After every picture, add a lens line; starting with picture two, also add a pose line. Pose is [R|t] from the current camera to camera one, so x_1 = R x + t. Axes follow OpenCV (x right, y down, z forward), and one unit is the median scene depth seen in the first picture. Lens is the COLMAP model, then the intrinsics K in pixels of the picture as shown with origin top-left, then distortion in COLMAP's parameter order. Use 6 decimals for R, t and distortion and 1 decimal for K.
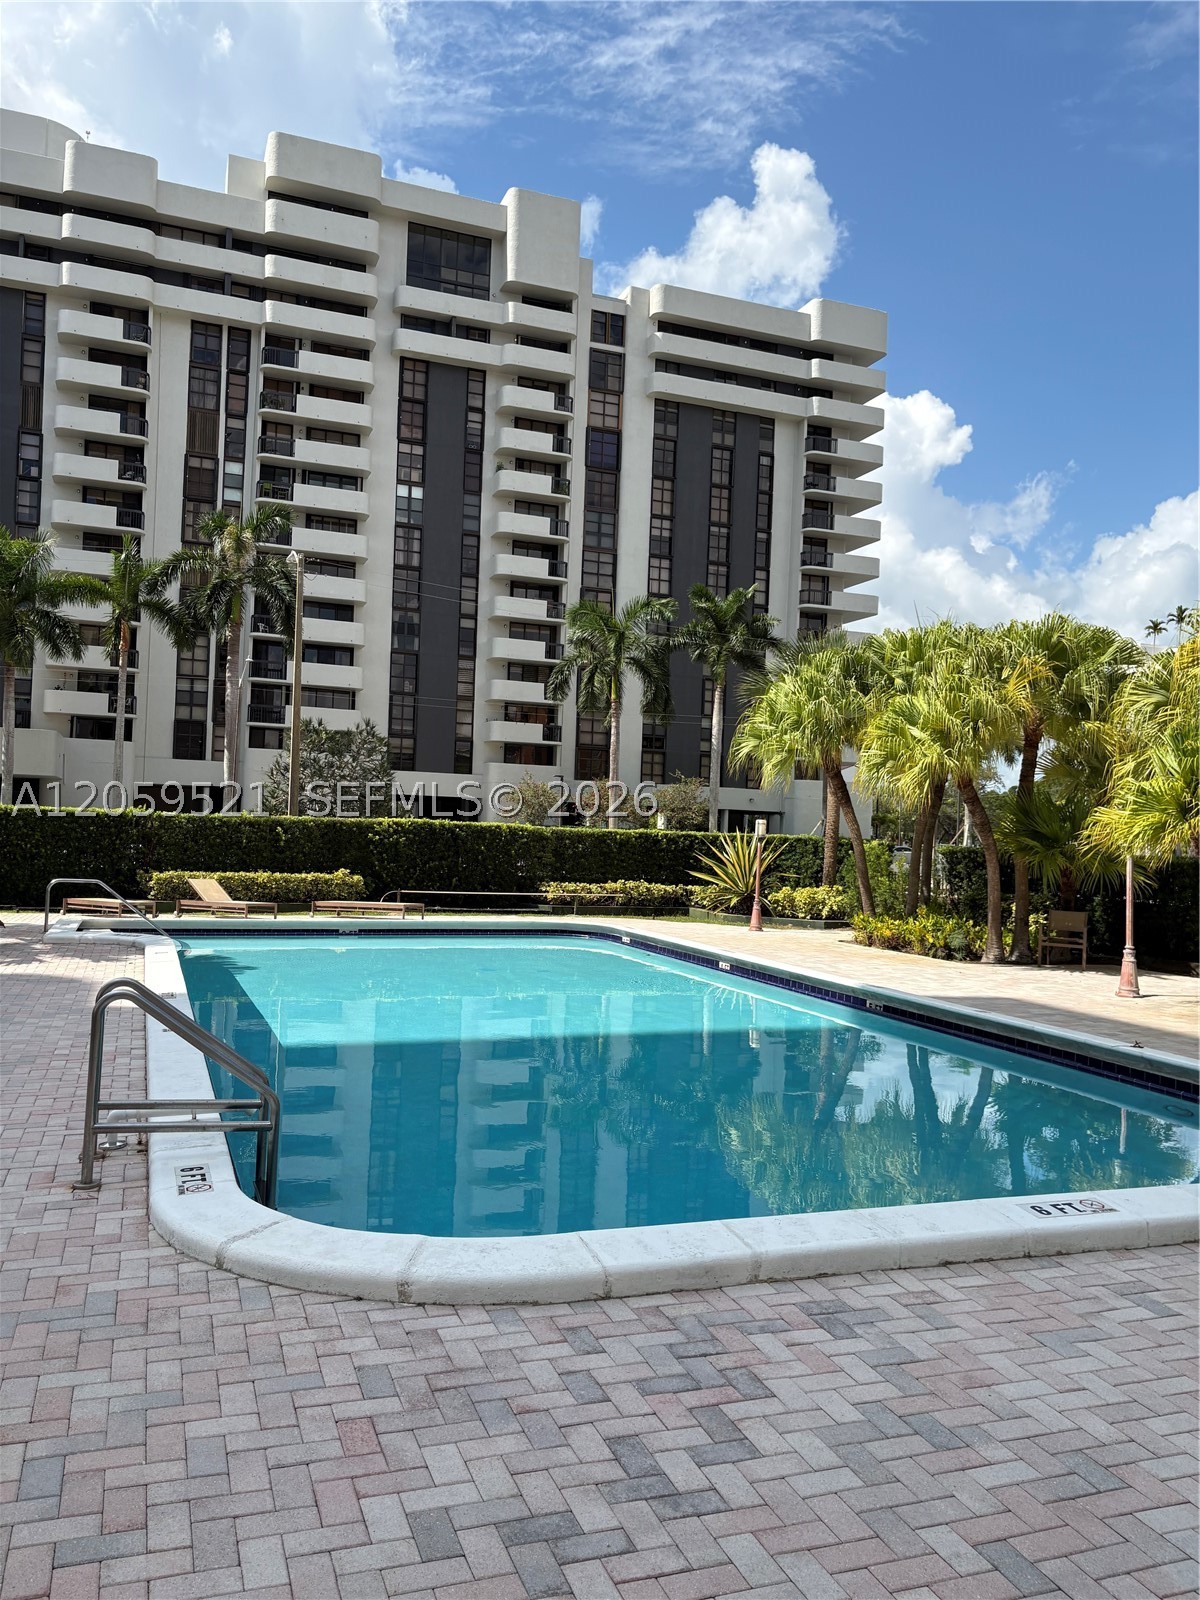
lens RADIAL K [[1212.3, 0, 600.8], [0, 1212.3, 809.5], [0, 0, 1]] dist [0.047005, -0.053551]
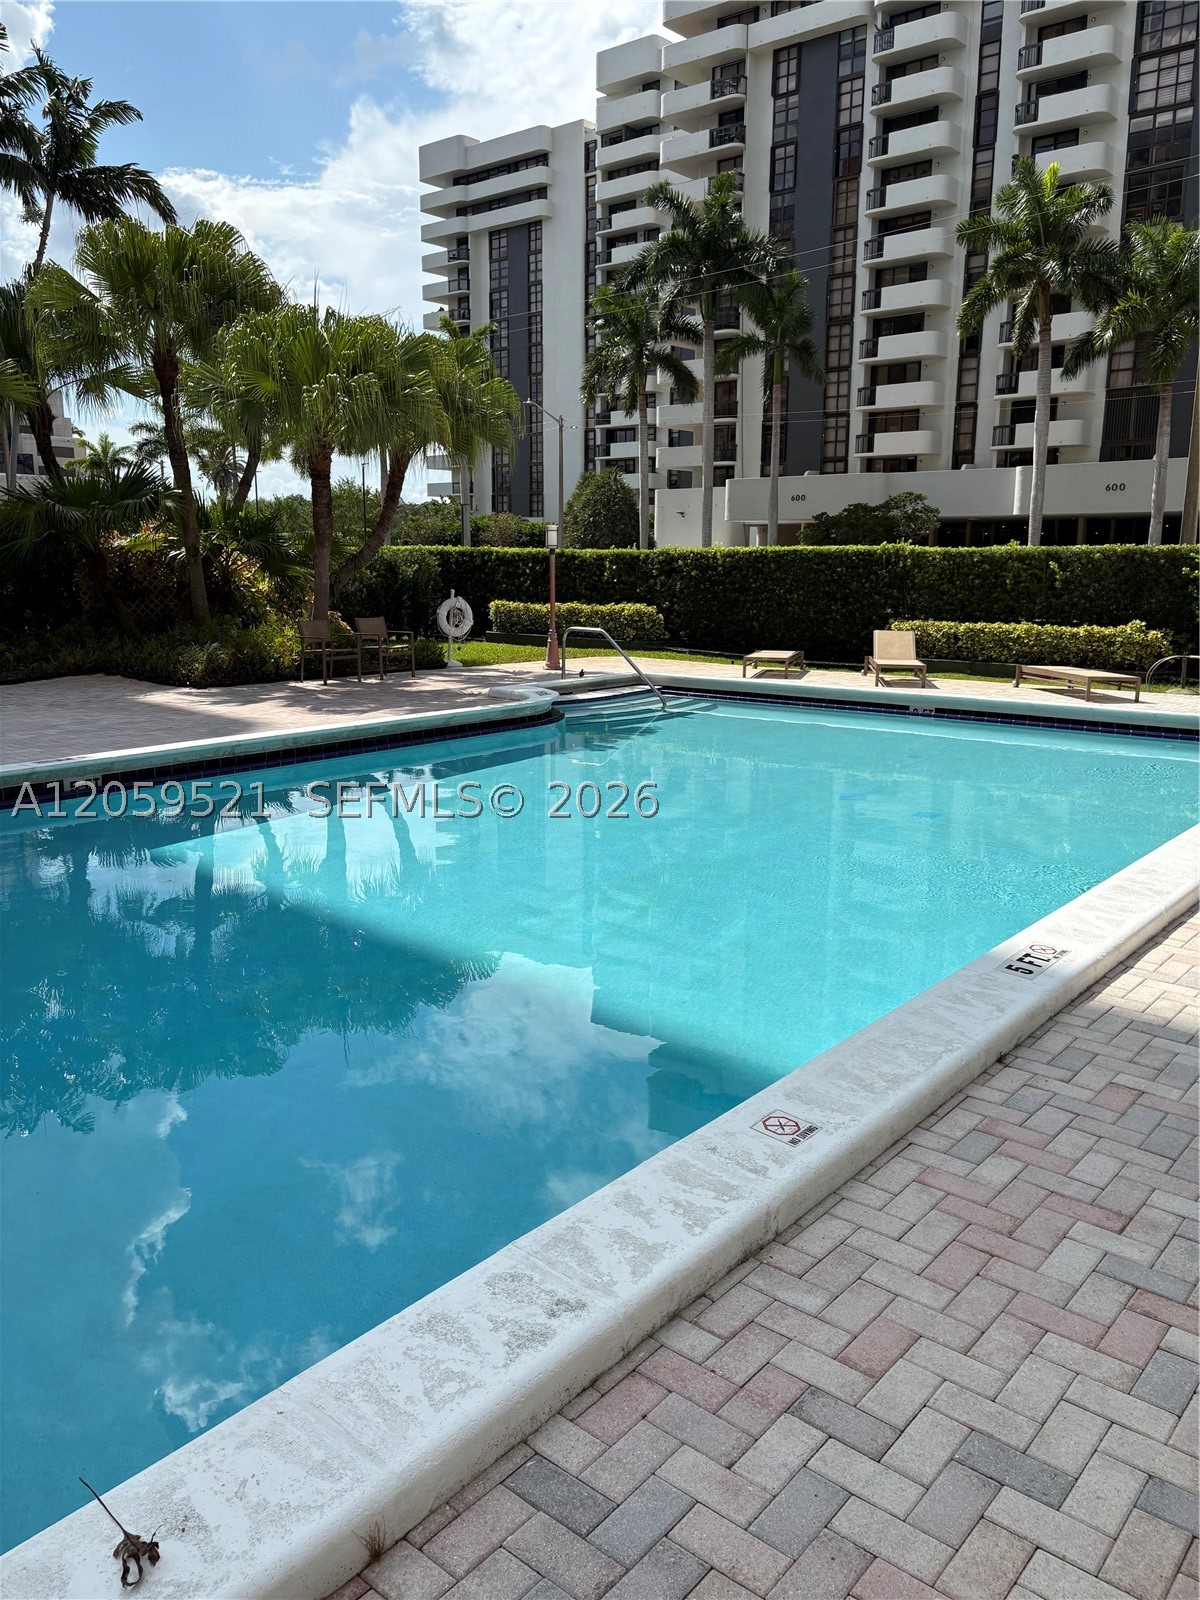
lens RADIAL K [[1212.3, 0, 594.7], [0, 1212.3, 792.8], [0, 0, 1]] dist [0.047005, -0.053551]
pose [[0.493035, 0.133741, -0.859668, 0.250308], [0.032094, 0.984645, 0.171591, 0.016706], [0.869417, -0.112190, 0.481173, 0.396714]]
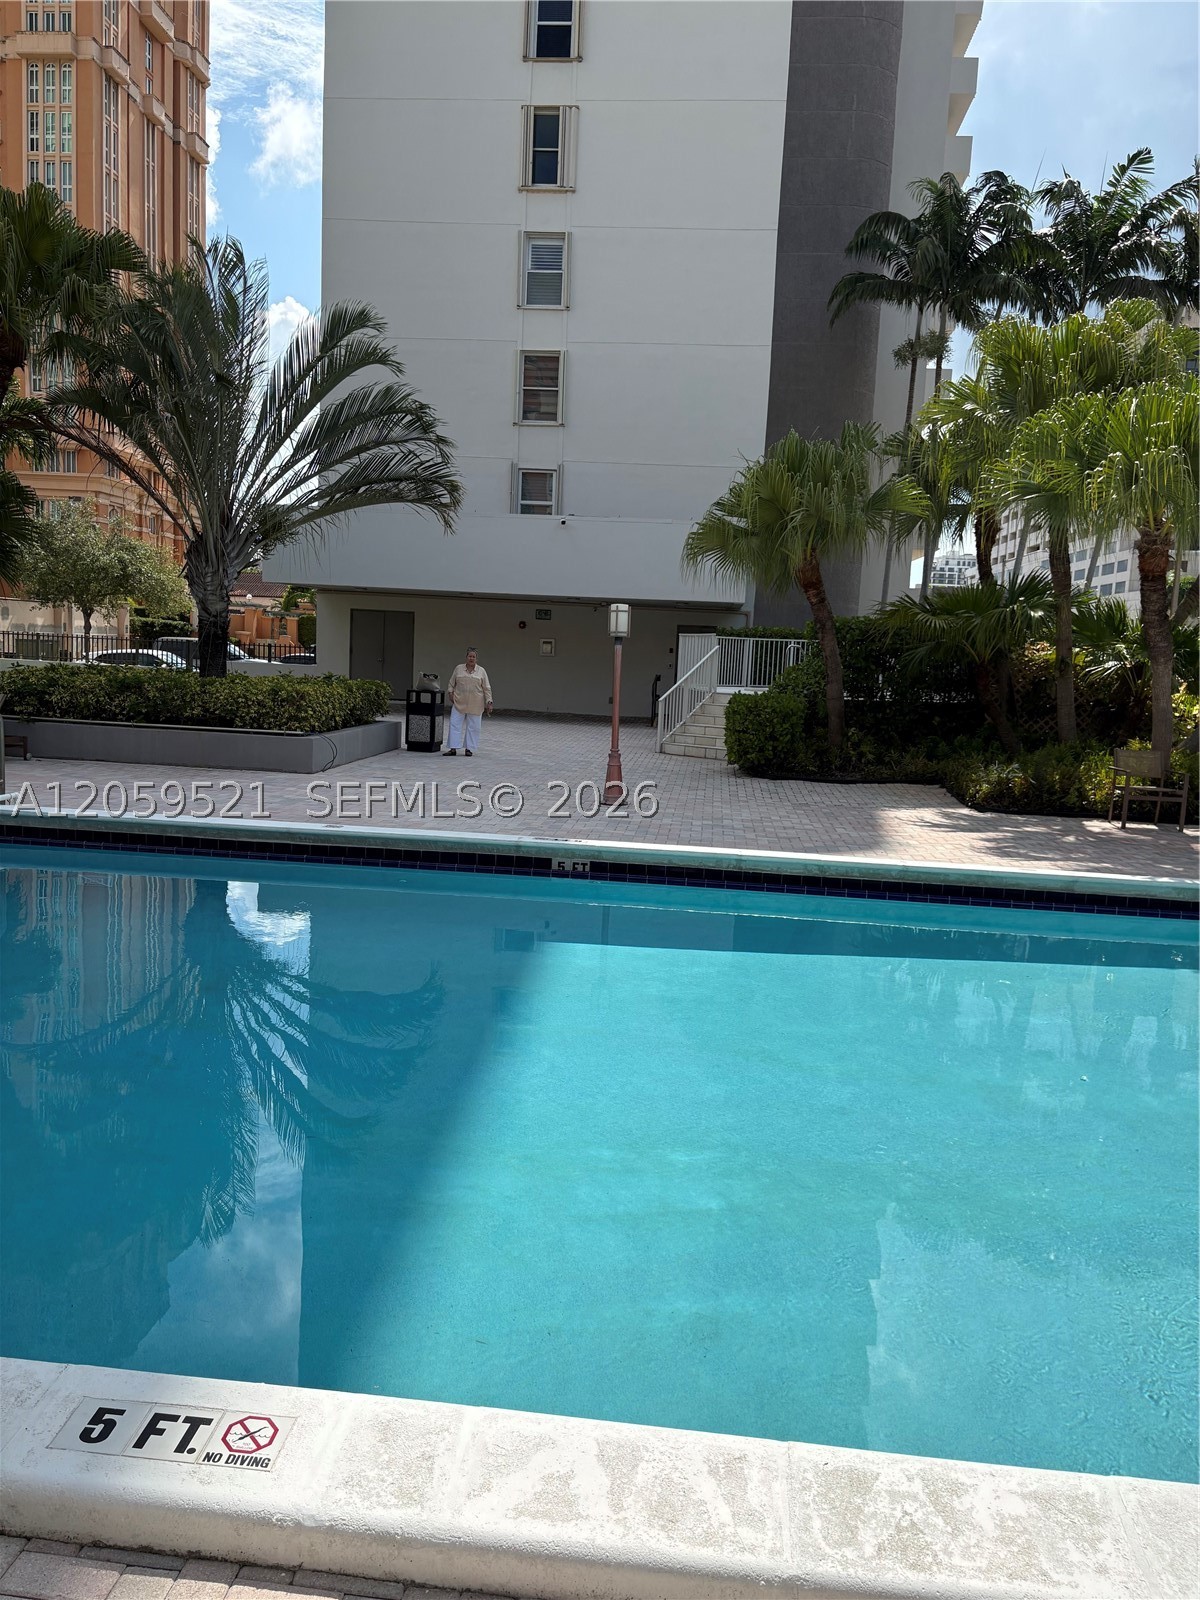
lens RADIAL K [[1212.3, 0, 589.7], [0, 1212.3, 790.7], [0, 0, 1]] dist [0.047005, -0.053551]
pose [[-0.446507, 0.050304, -0.893365, 0.123051], [-0.043117, 0.996049, 0.077636, 0.021883], [0.893741, 0.073185, -0.442573, 0.863429]]
